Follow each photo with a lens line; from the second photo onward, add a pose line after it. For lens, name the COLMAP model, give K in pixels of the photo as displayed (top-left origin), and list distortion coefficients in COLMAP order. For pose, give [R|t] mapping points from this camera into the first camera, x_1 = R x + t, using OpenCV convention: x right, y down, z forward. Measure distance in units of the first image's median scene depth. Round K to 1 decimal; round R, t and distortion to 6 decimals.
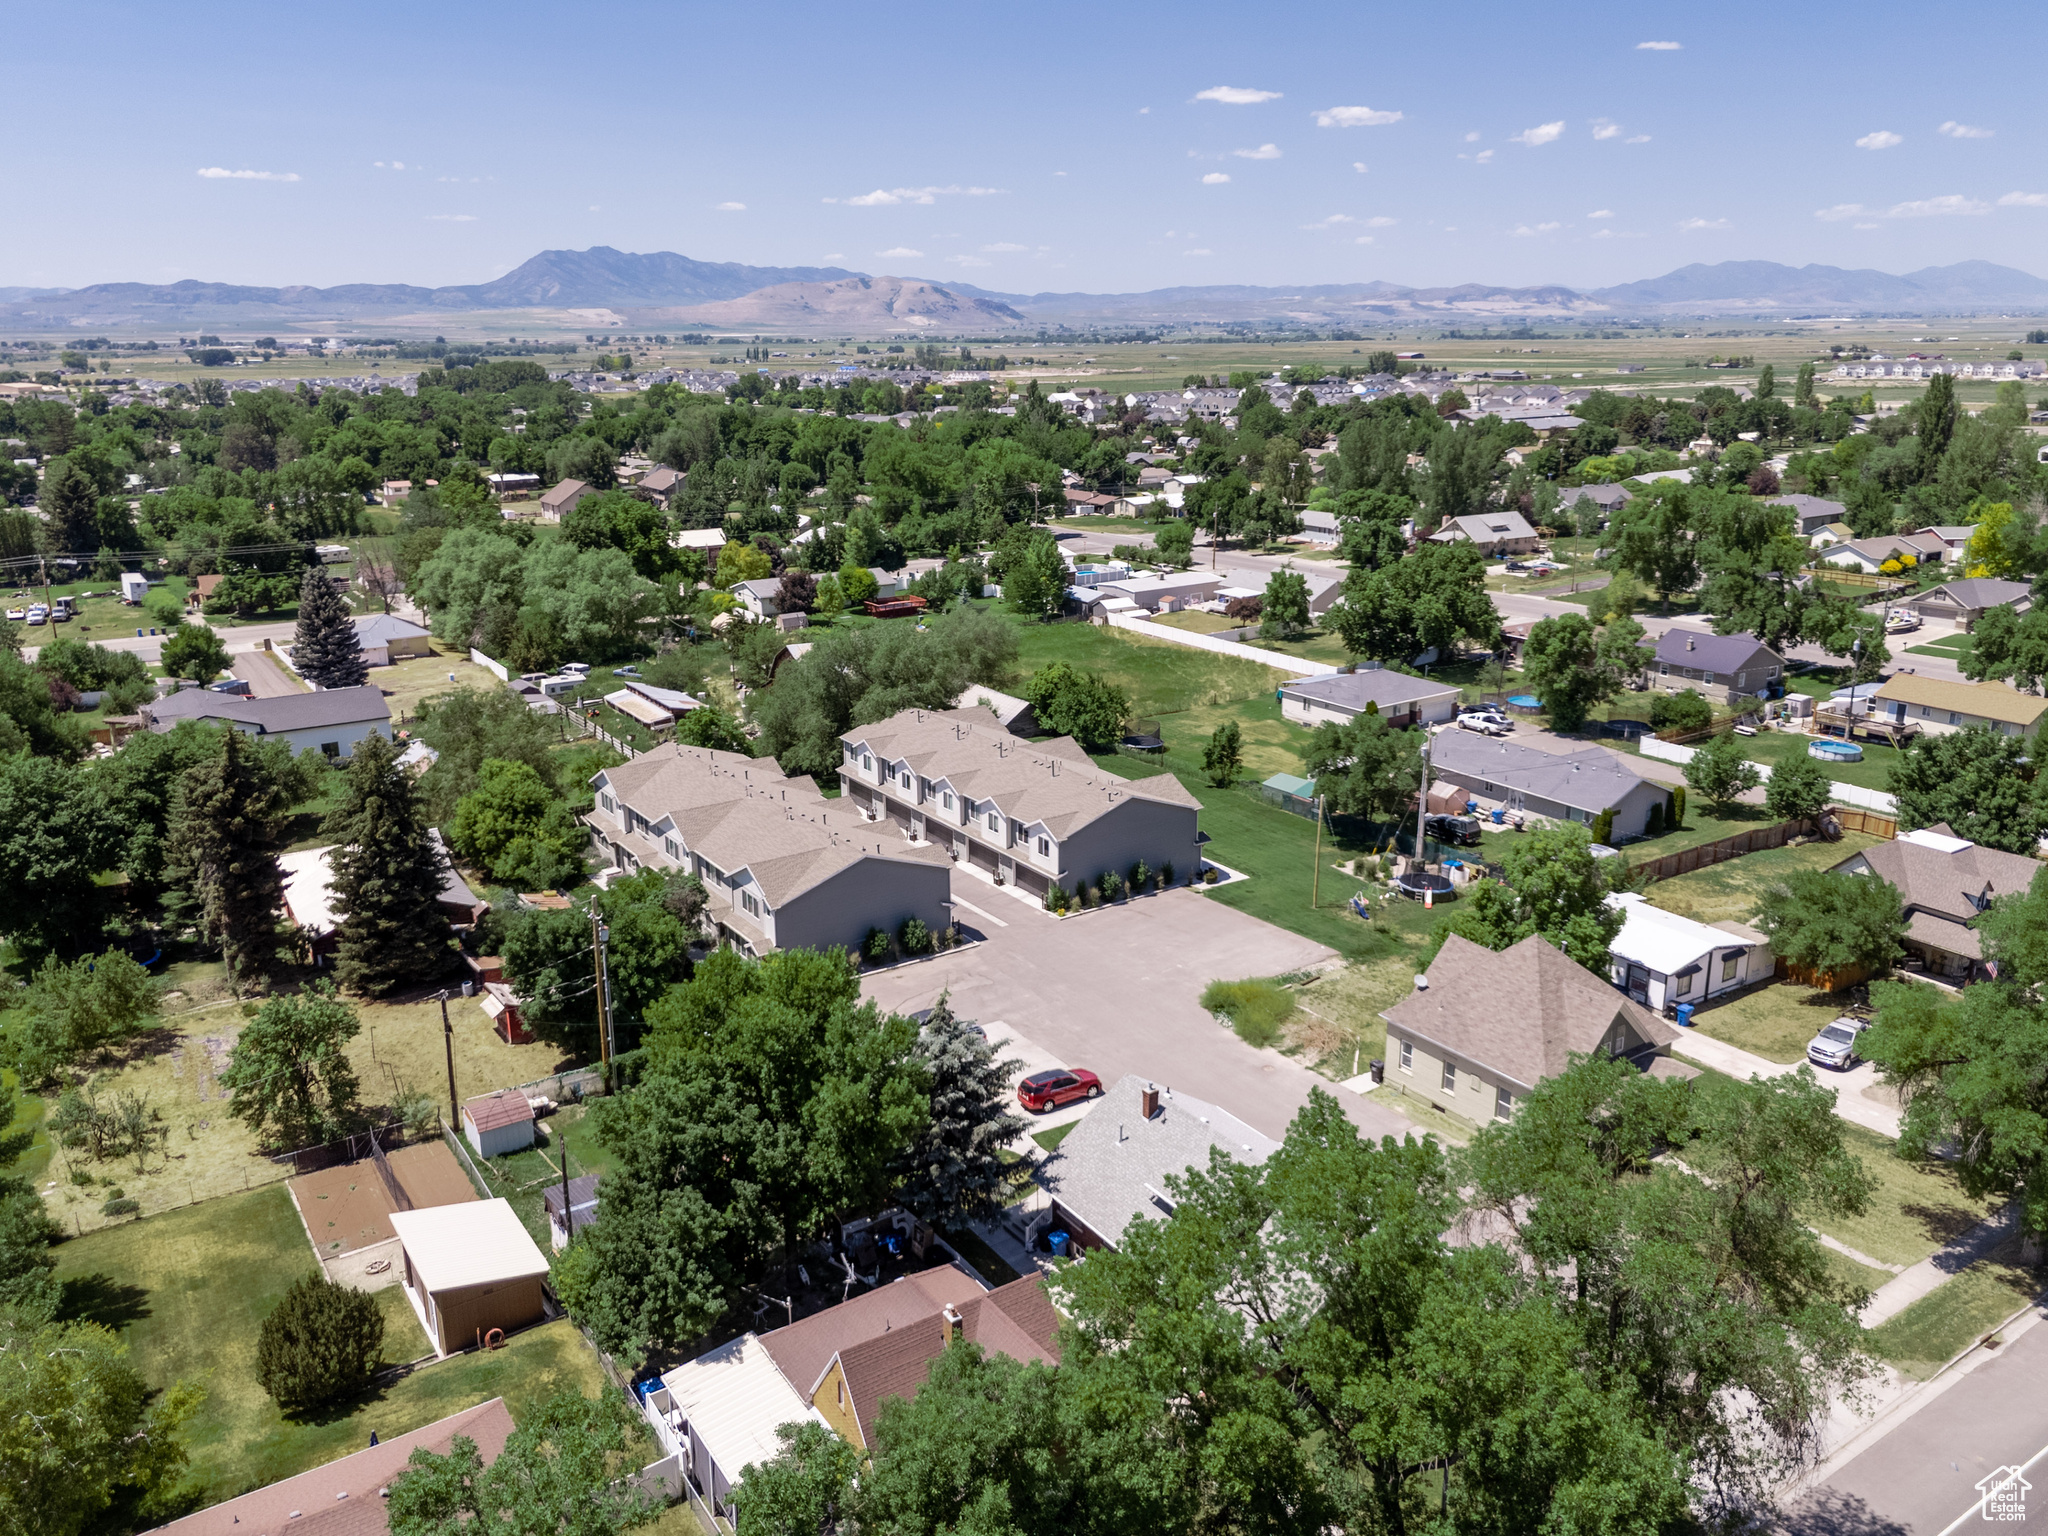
lens RADIAL K [[1513.2, 0, 1024.0], [0, 1513.2, 768.0], [0, 0, 1]] dist [0.071033, -0.074369]
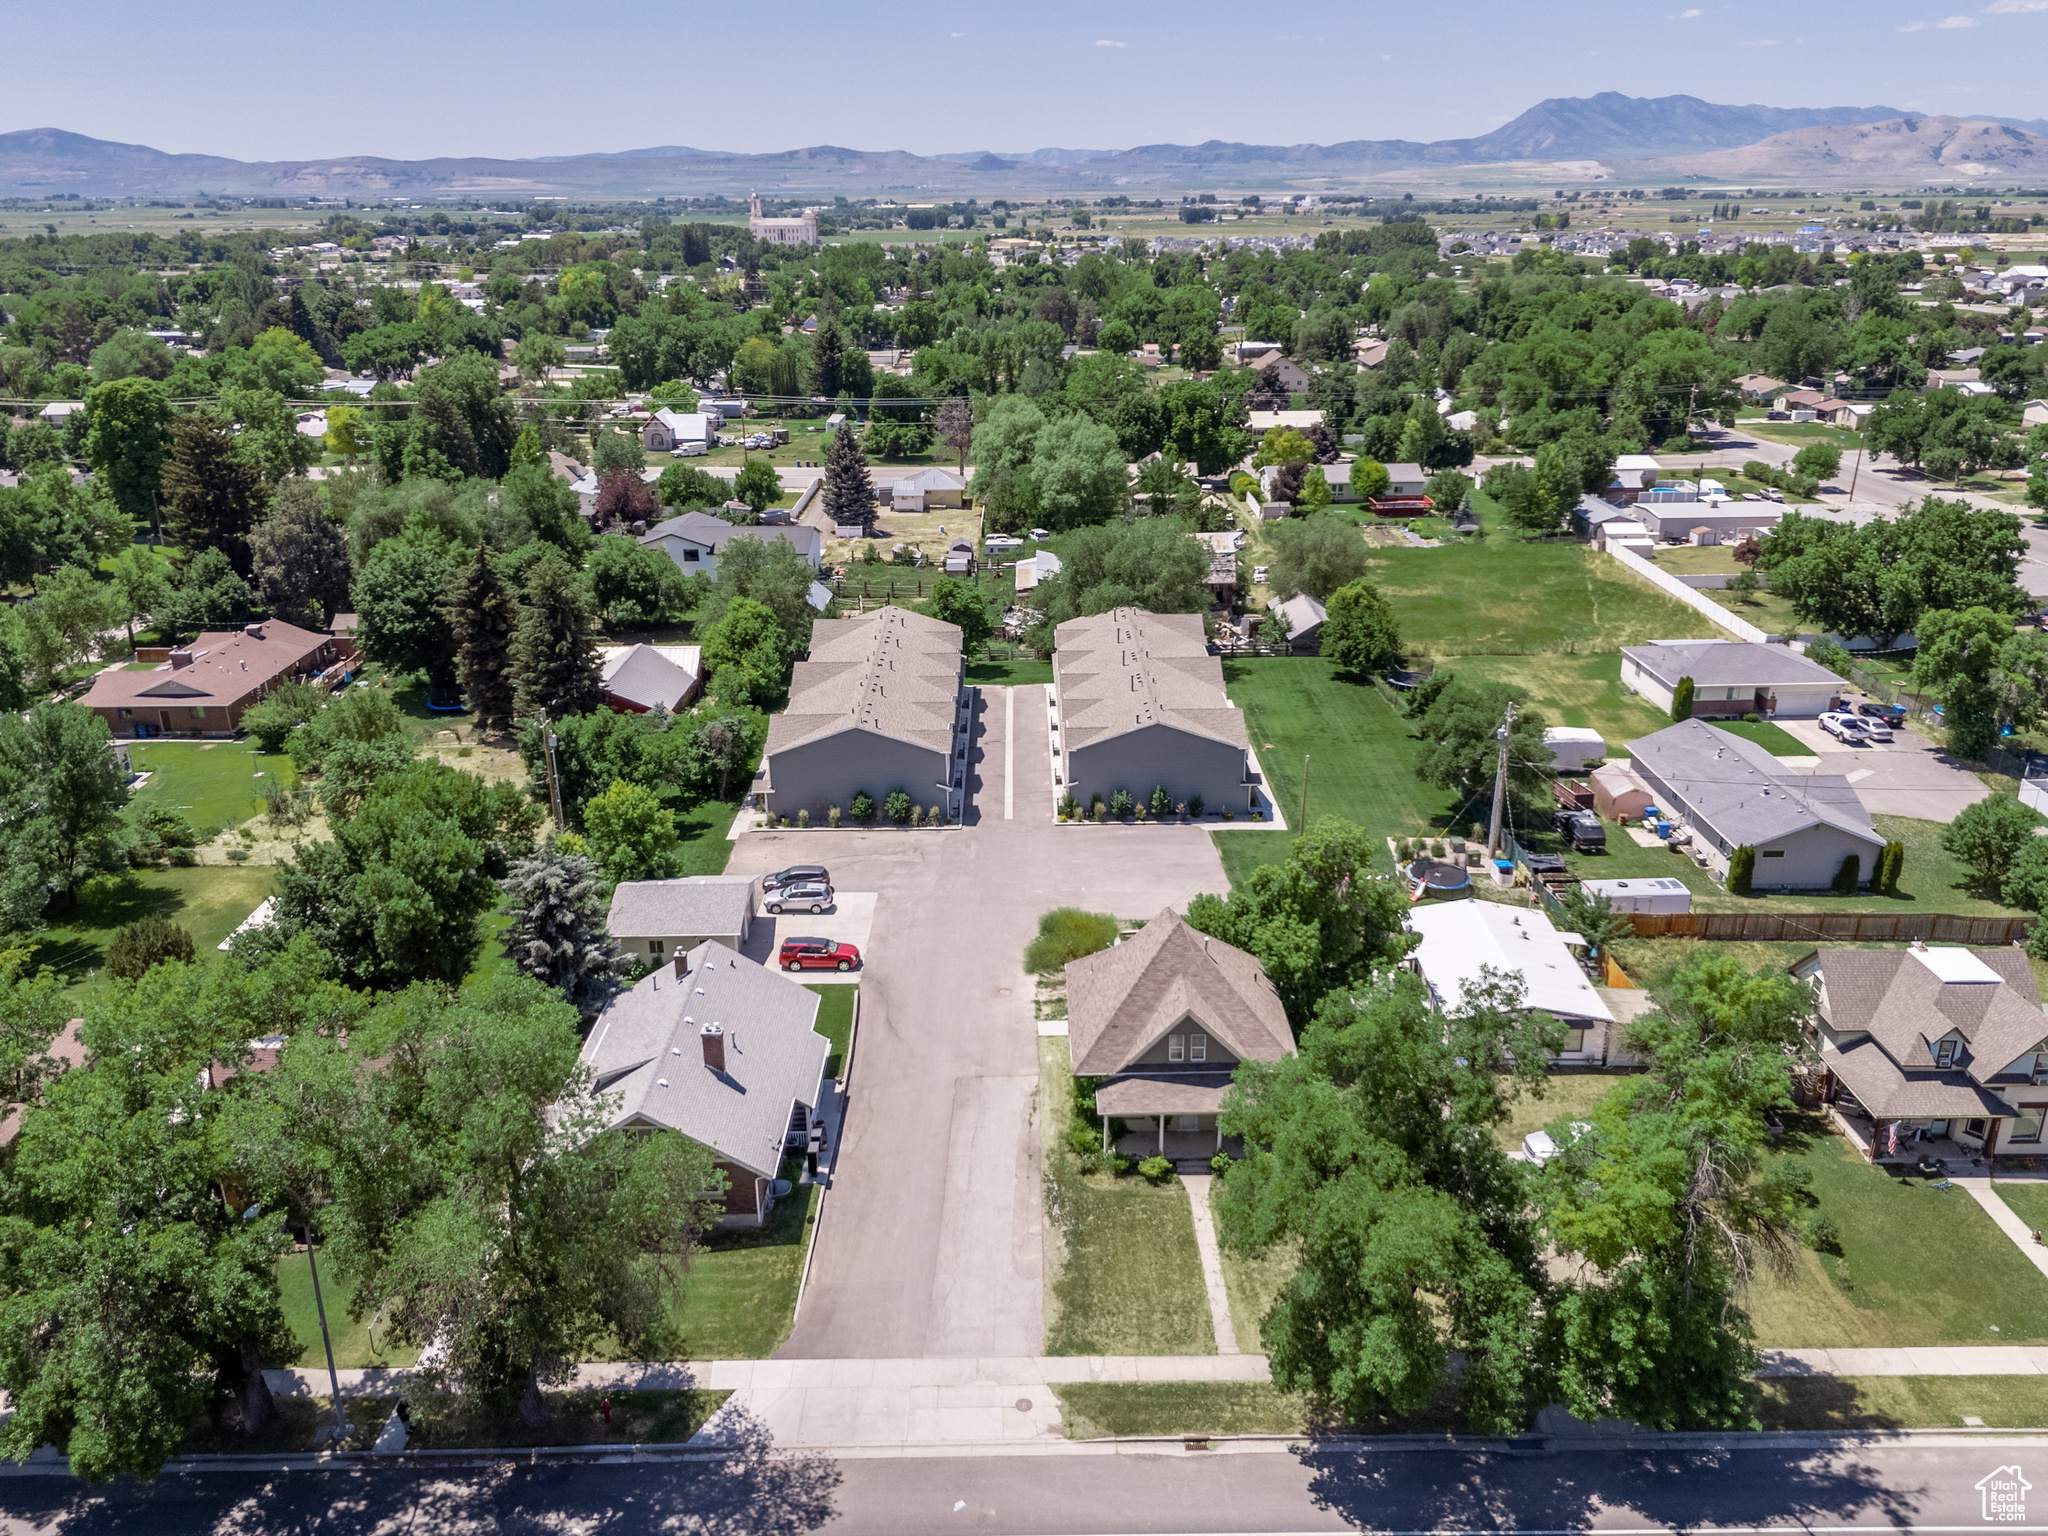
lens RADIAL K [[1513.2, 0, 1024.0], [0, 1513.2, 768.0], [0, 0, 1]] dist [0.071033, -0.074369]
pose [[0.833252, 0.196920, -0.516637, 0.350495], [-0.152518, 0.980034, 0.127561, -0.043811], [0.531441, -0.027494, 0.846649, 0.074393]]
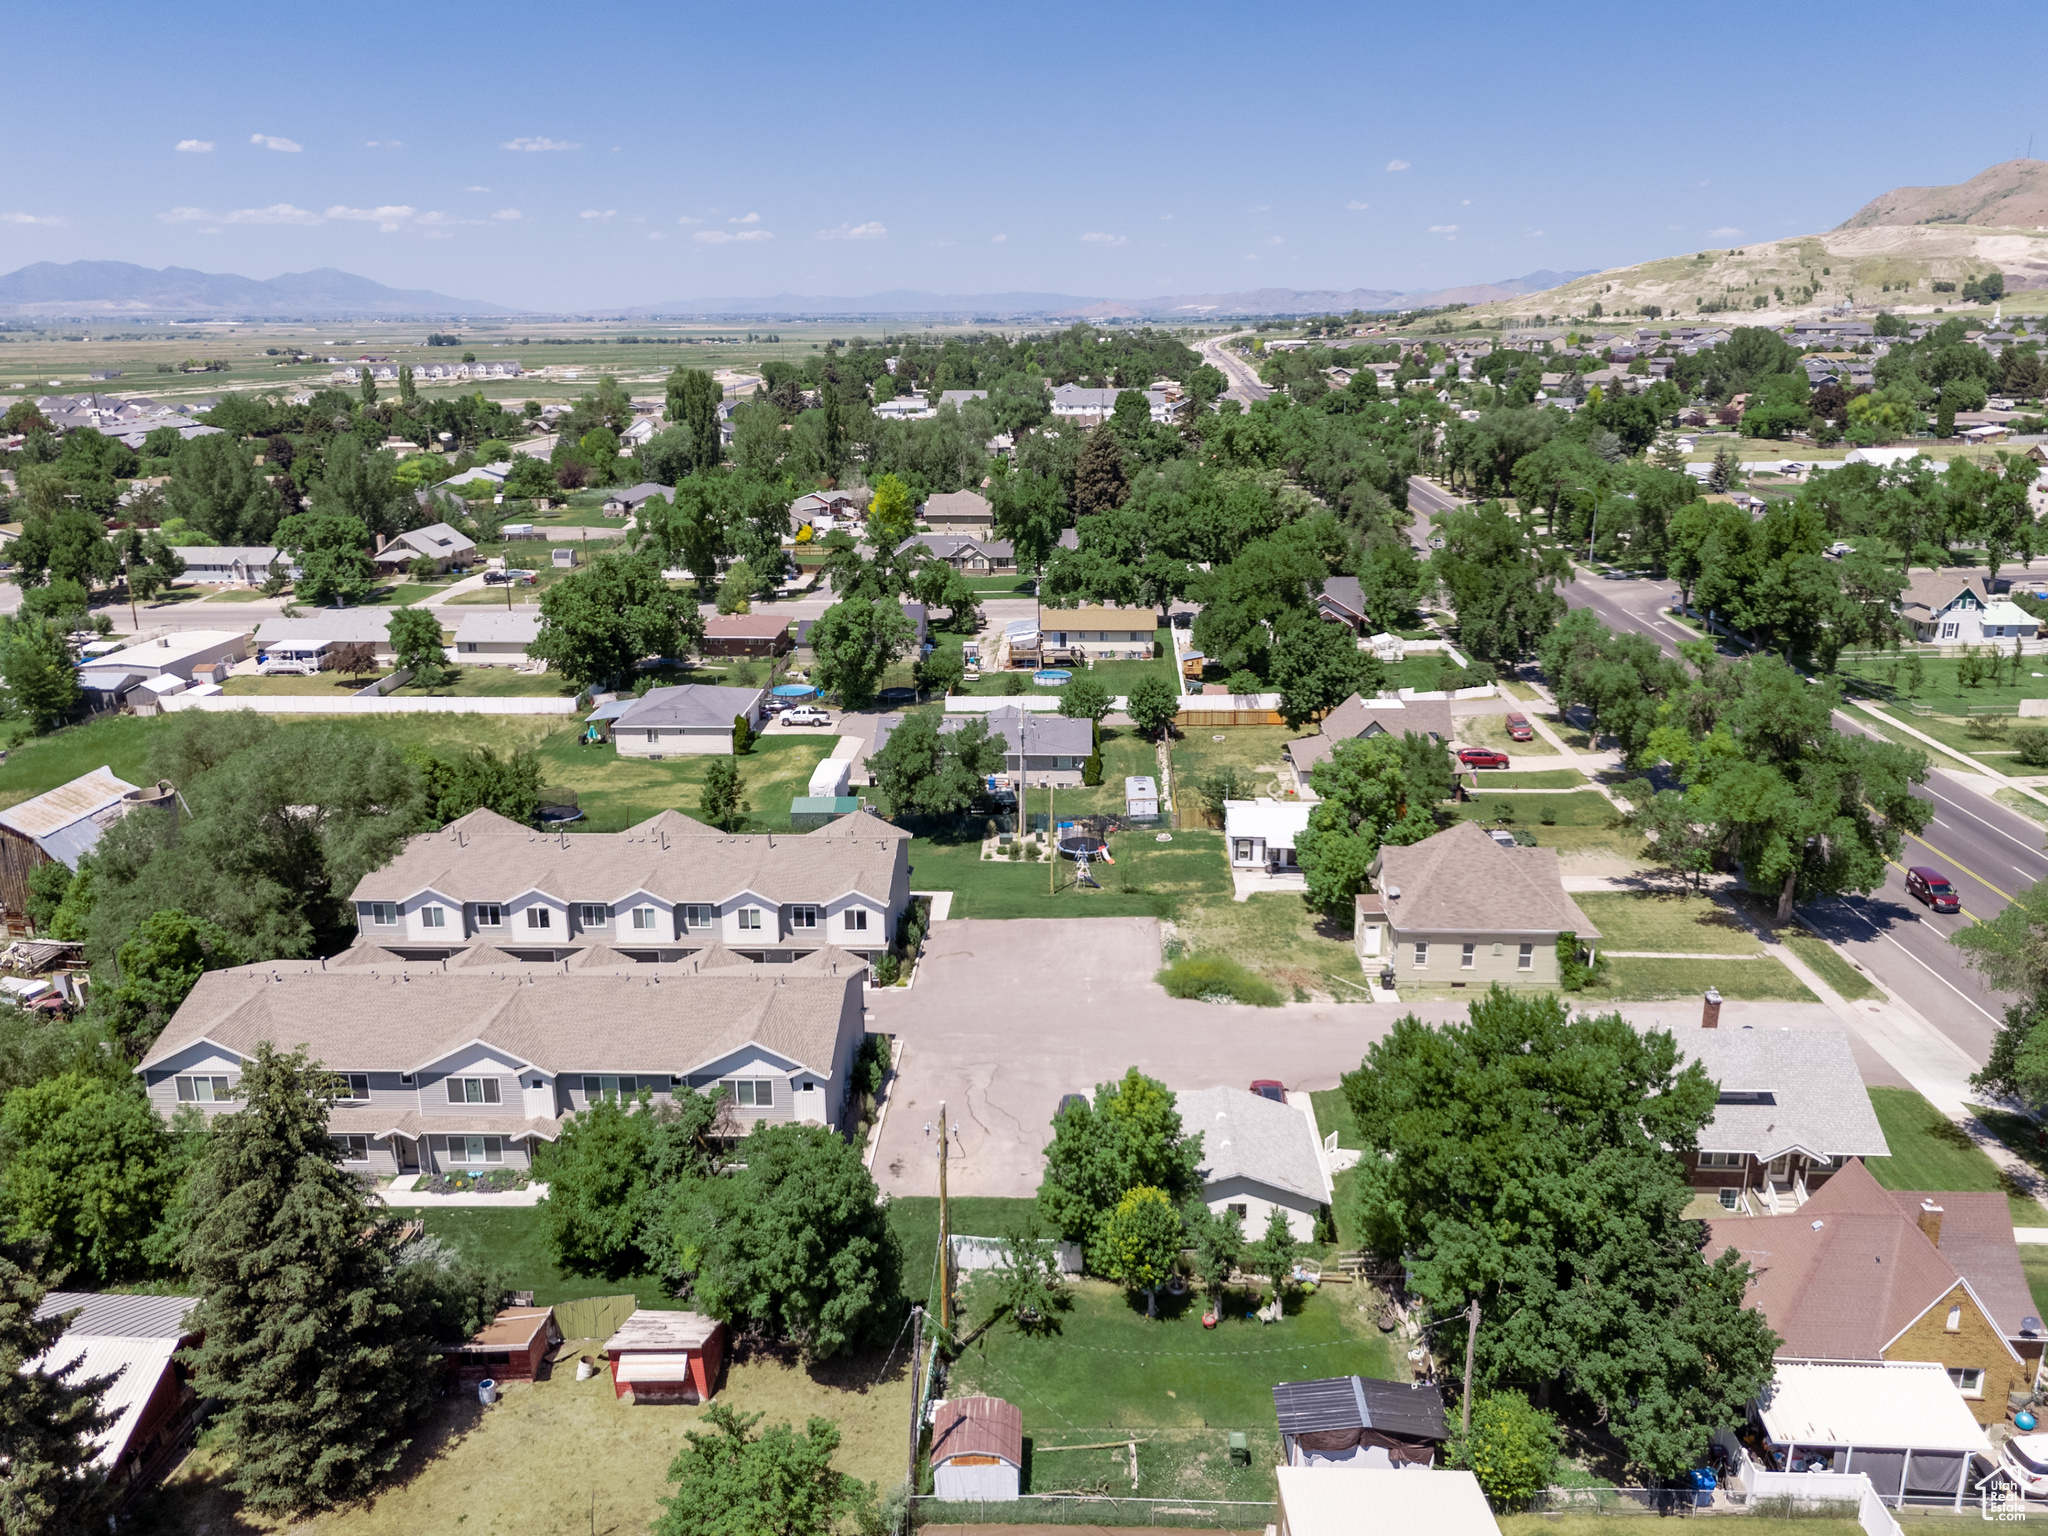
lens RADIAL K [[1513.2, 0, 1024.0], [0, 1513.2, 768.0], [0, 0, 1]] dist [0.071033, -0.074369]
pose [[0.591317, -0.227029, 0.773823, -0.393498], [0.228690, 0.967371, 0.109060, -0.071014], [-0.773334, 0.112477, 0.623942, 0.248981]]
